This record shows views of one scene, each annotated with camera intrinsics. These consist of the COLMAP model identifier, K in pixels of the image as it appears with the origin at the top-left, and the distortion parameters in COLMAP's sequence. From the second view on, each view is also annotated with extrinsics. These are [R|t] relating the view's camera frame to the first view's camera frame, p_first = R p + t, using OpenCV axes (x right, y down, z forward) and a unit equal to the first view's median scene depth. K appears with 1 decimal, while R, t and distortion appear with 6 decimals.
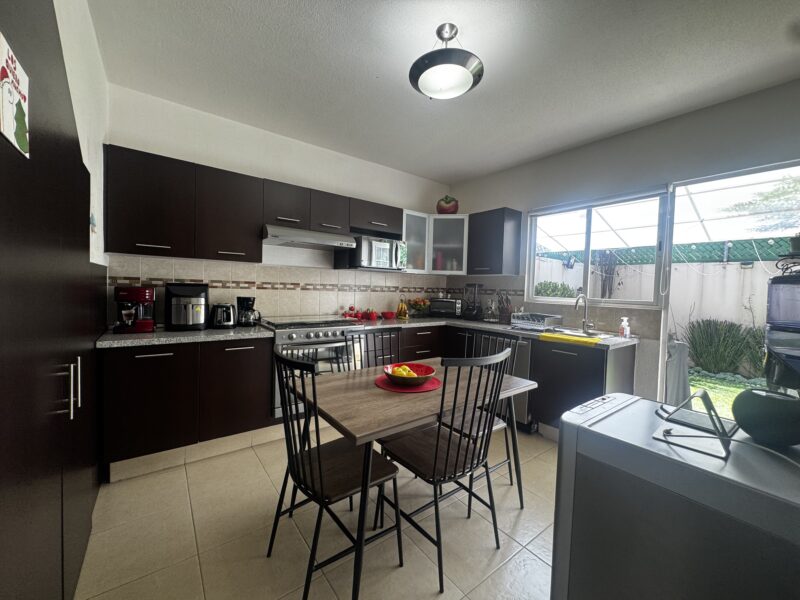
lens RADIAL K [[320.3, 0, 403.1], [0, 320.3, 301.5], [0, 0, 1]] dist [-0.000575, 0.000023]
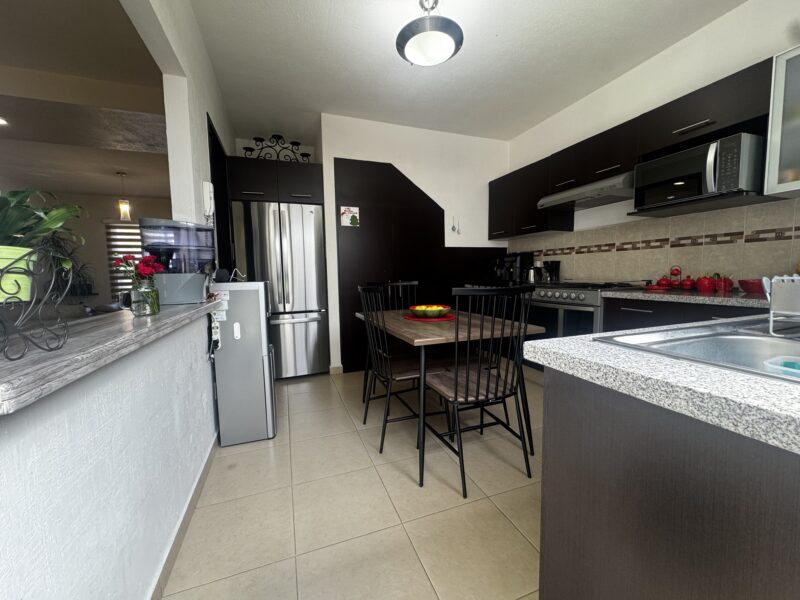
lens RADIAL K [[320.3, 0, 402.2], [0, 320.3, 298.6], [0, 0, 1]] dist [-0.000575, 0.000023]
pose [[-0.295987, 0.058734, -0.953384, 0.649748], [-0.025618, 0.997261, 0.069391, 0.045010], [0.954848, 0.044963, -0.293672, 0.657979]]
